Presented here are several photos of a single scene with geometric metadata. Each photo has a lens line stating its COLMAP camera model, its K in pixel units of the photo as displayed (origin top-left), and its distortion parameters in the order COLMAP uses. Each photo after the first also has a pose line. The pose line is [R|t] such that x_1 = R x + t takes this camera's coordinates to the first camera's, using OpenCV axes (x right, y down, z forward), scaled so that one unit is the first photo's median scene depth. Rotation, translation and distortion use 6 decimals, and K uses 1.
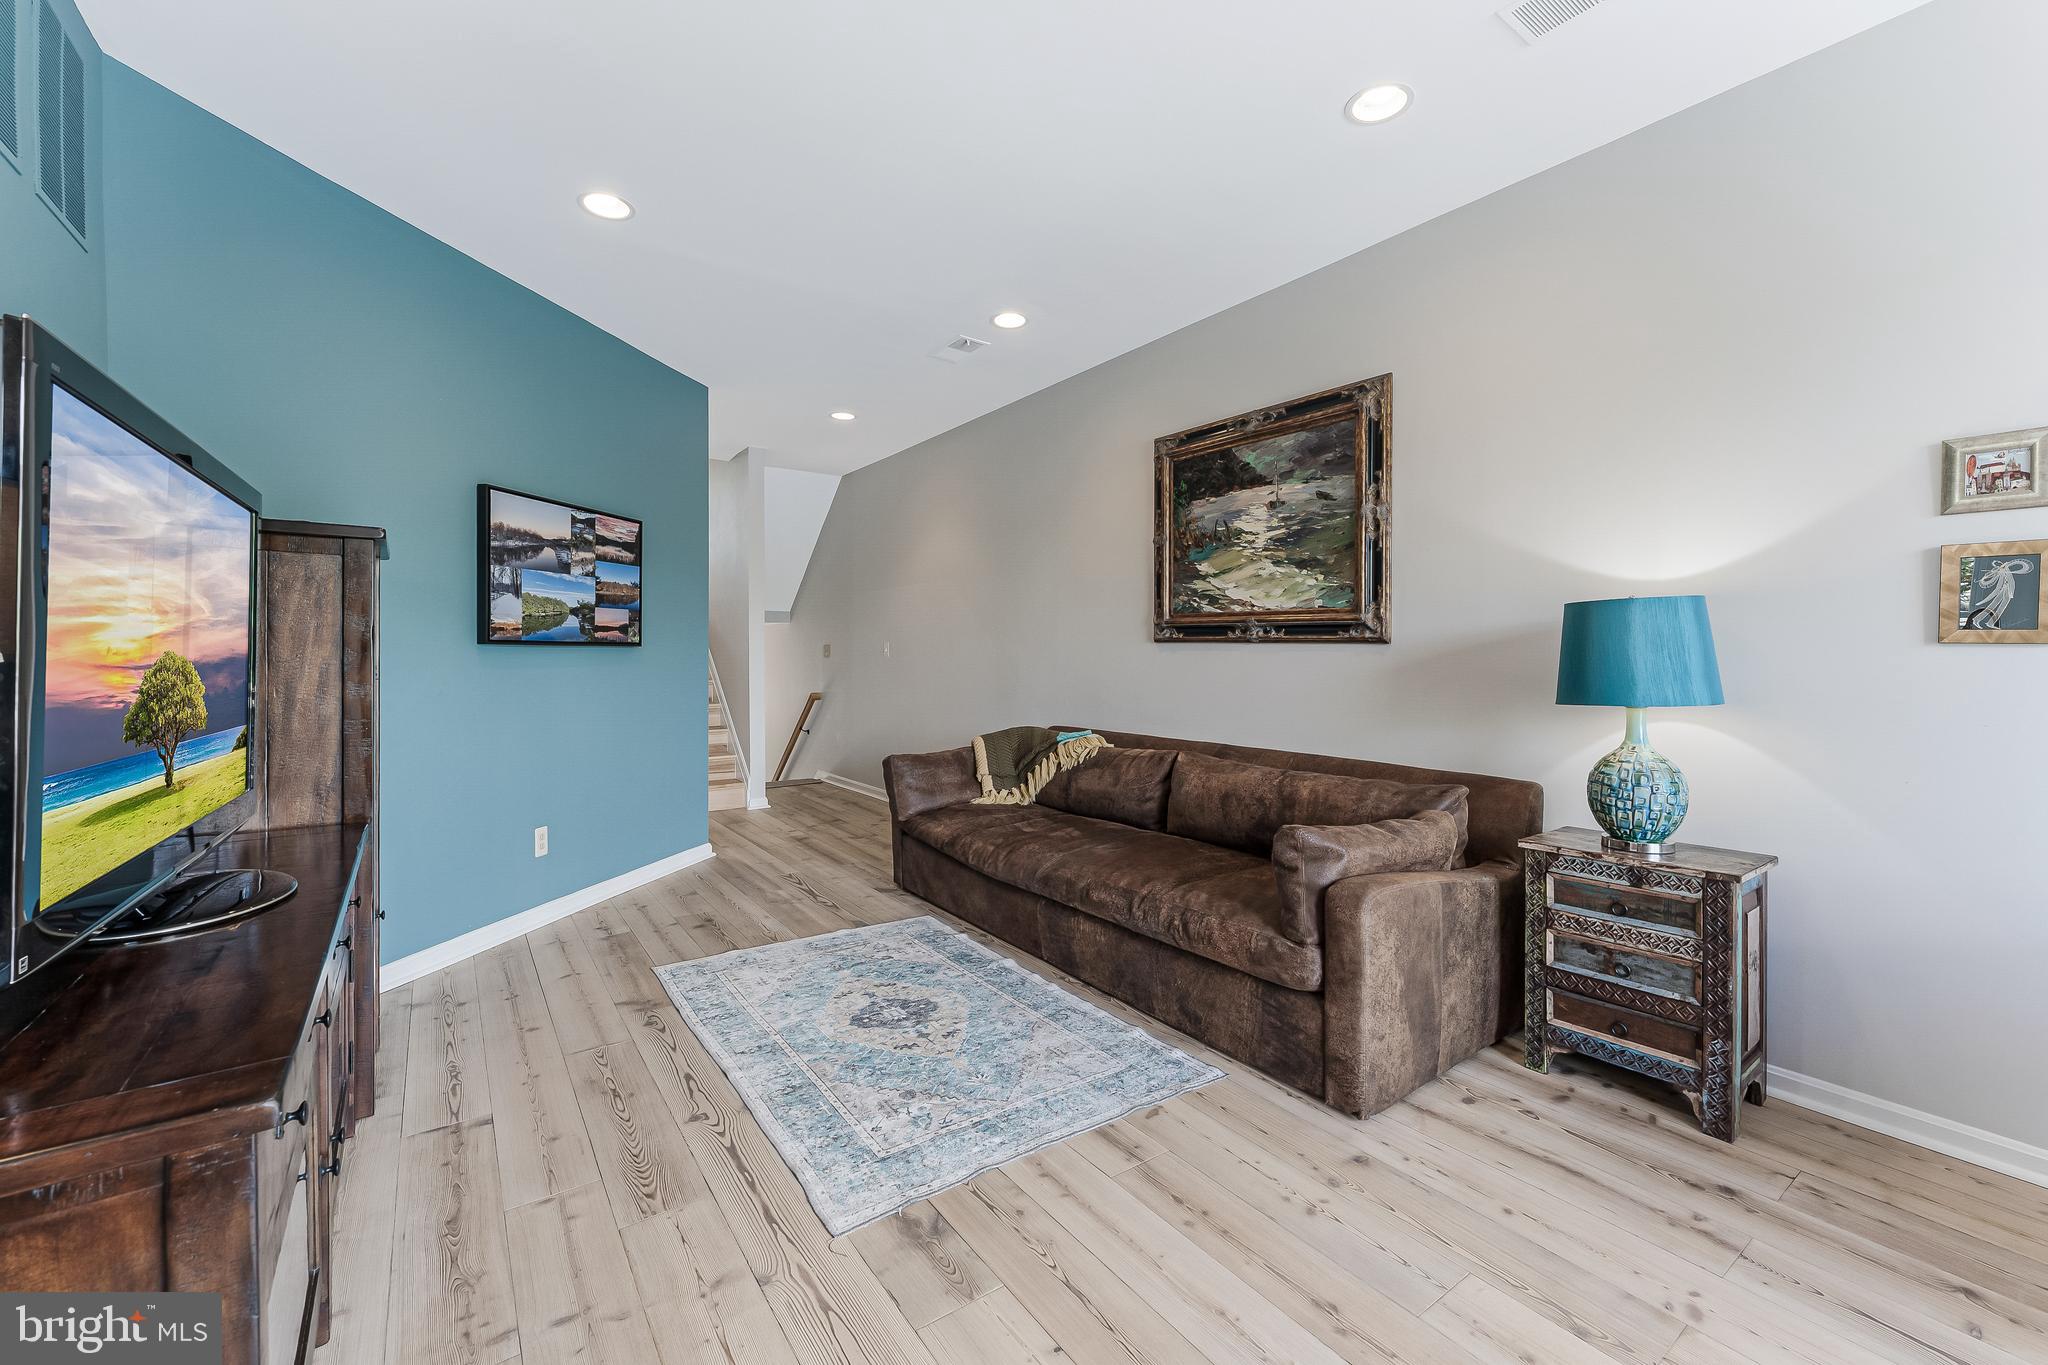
lens RADIAL K [[827.9, 0, 1028.5], [0, 827.9, 660.8], [0, 0, 1]] dist [0.000853, -0.000099]
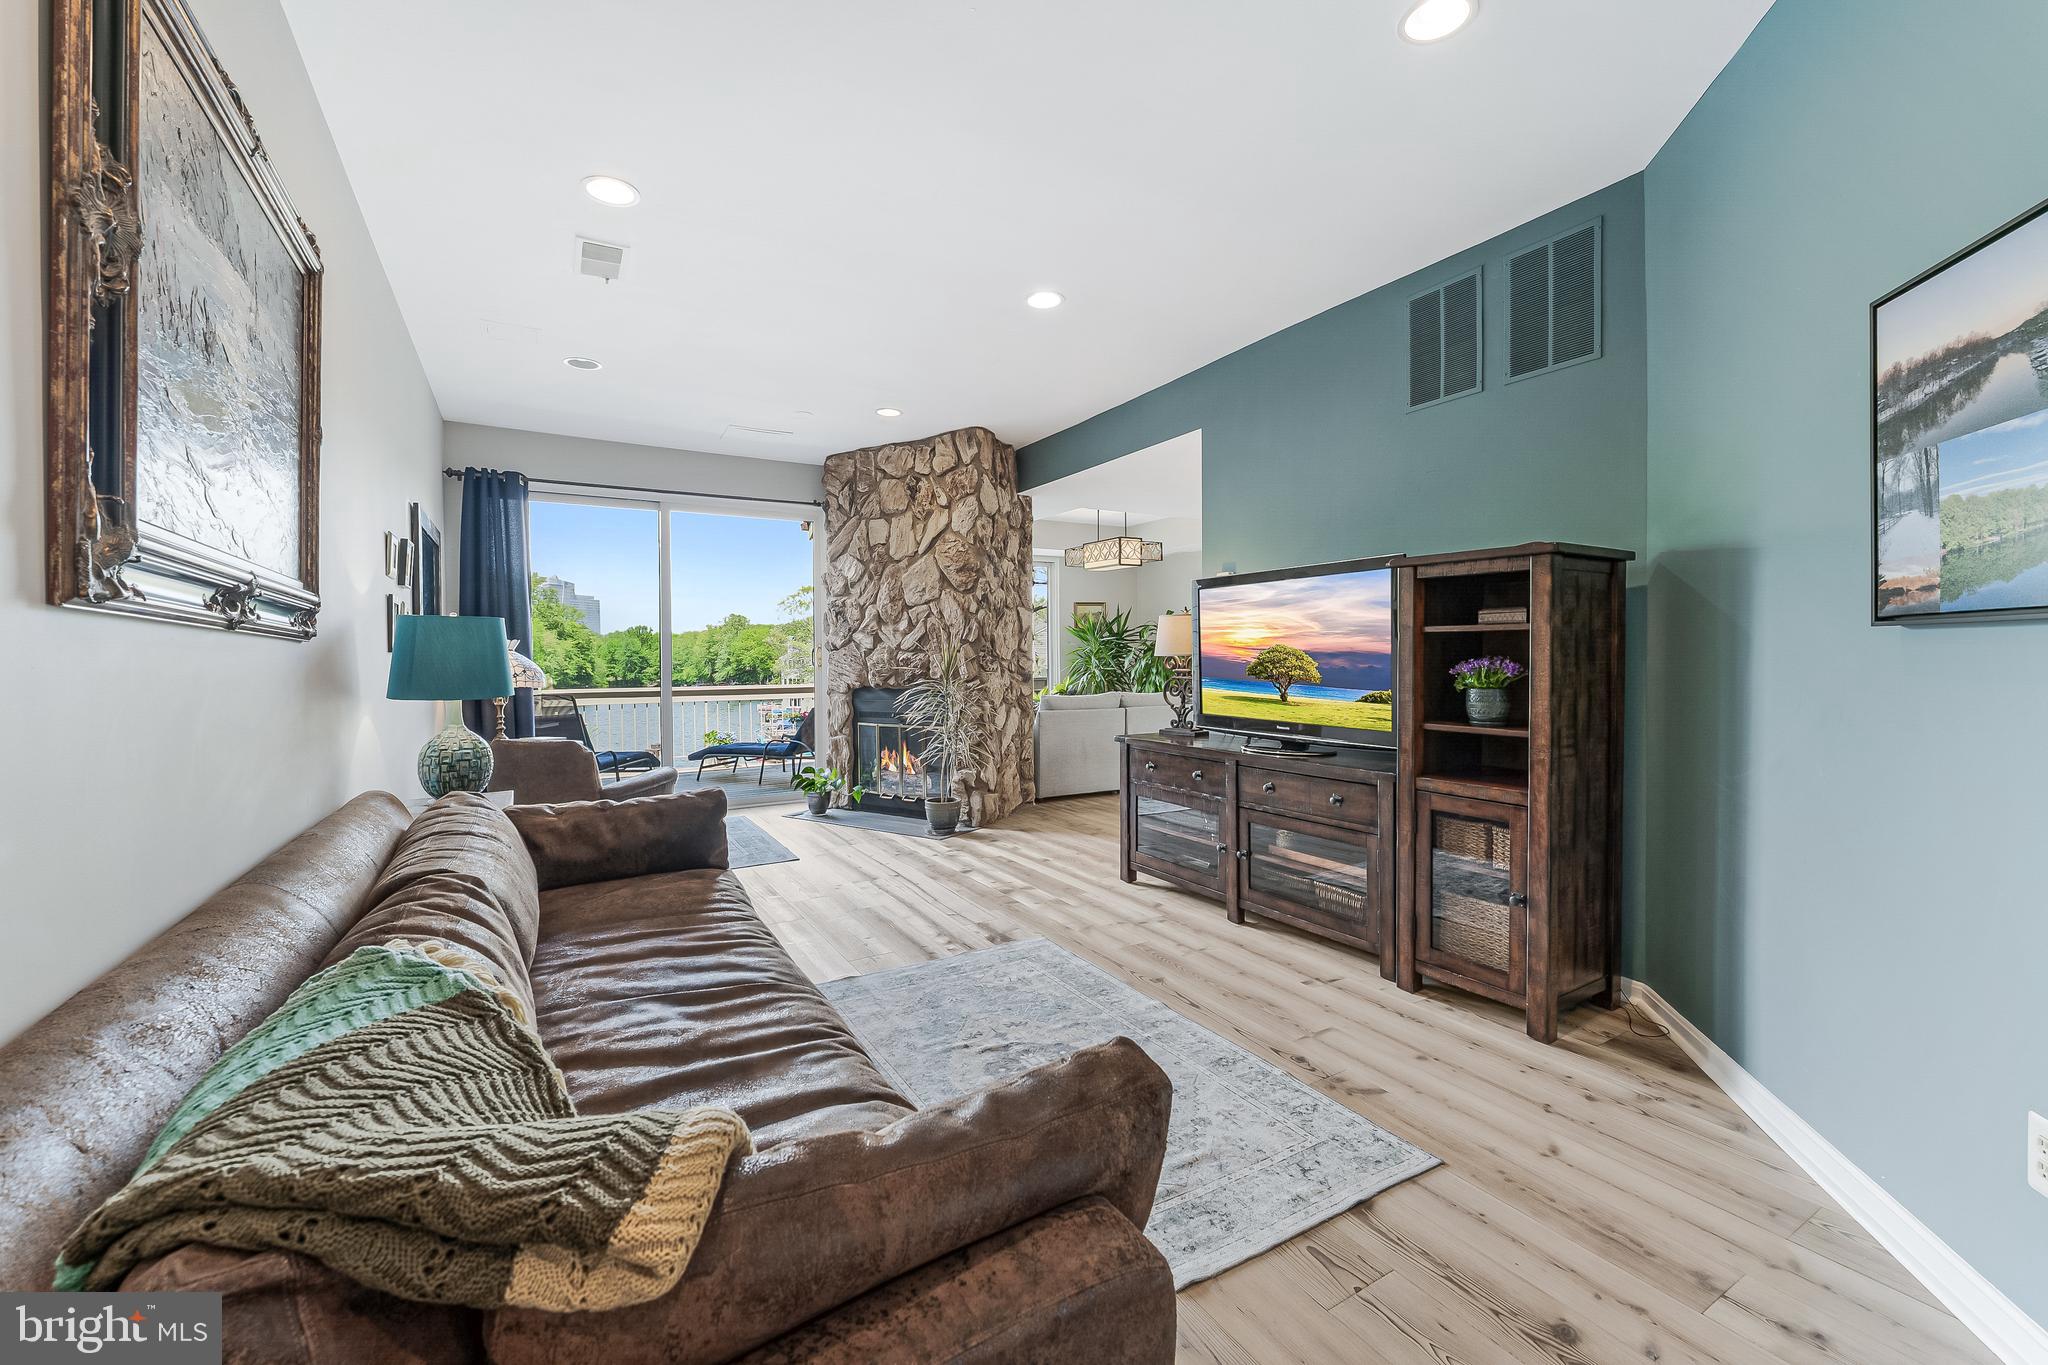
lens RADIAL K [[827.9, 0, 1031.0], [0, 827.9, 668.8], [0, 0, 1]] dist [0.000853, -0.000099]
pose [[-0.996602, 0.005518, 0.082178, -0.220927], [0.007380, 0.999723, 0.022369, -0.010183], [-0.082031, 0.022900, -0.996367, 1.762176]]
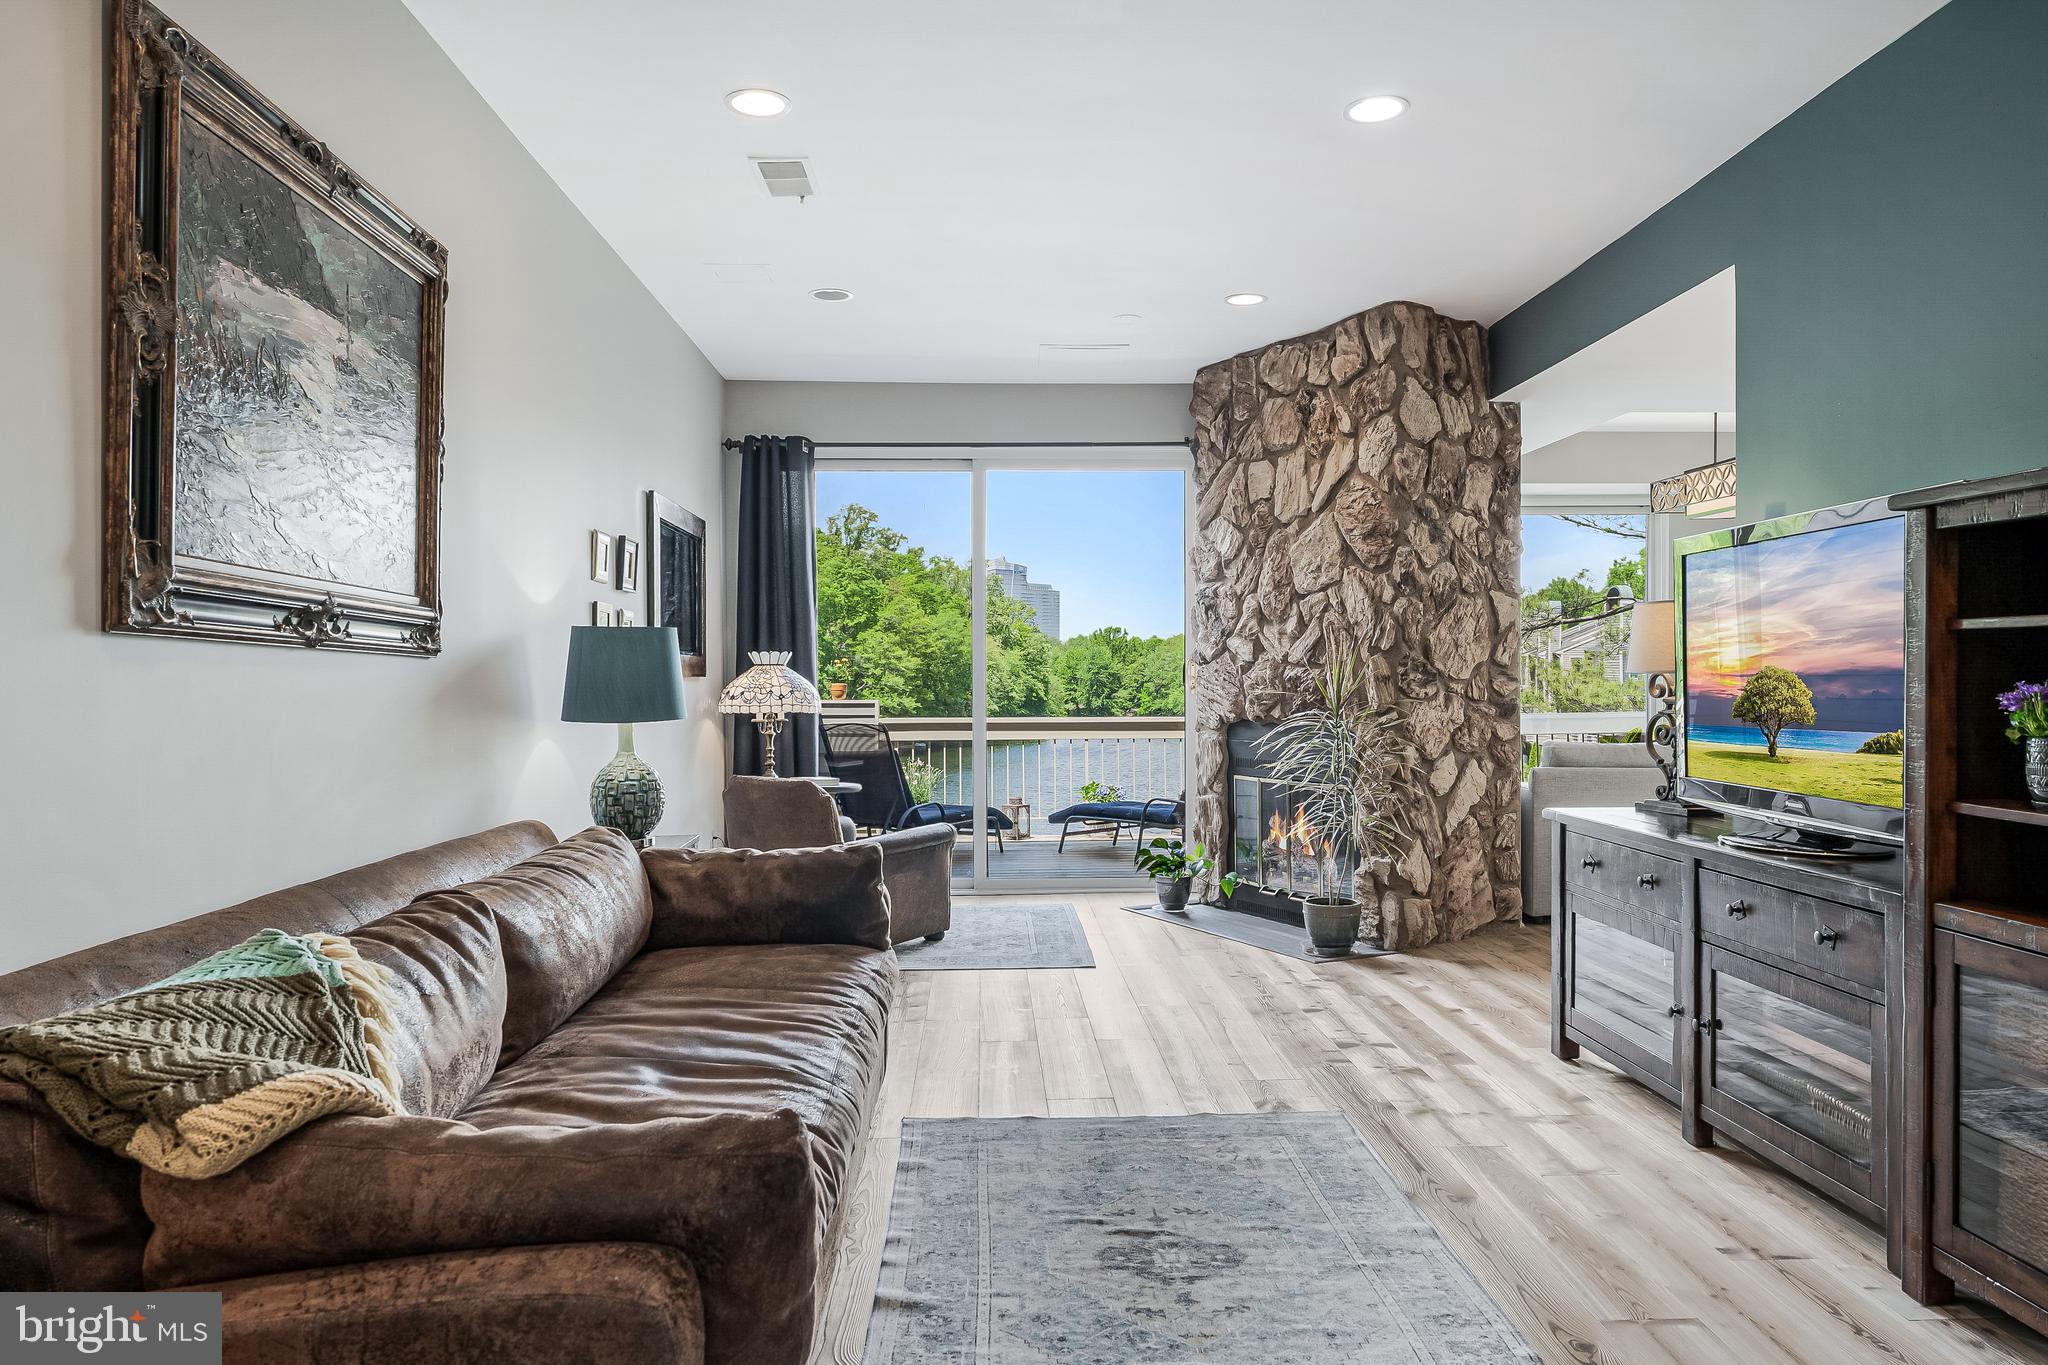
lens RADIAL K [[1375.2, 0, 1031.0], [0, 1375.2, 693.1], [0, 0, 1]] dist [-0.002327, 0.004086]
pose [[-0.834708, -0.002557, 0.550686, -0.597066], [0.008538, 0.999809, 0.017584, -0.008472], [-0.550626, 0.019380, -0.834527, 1.787152]]
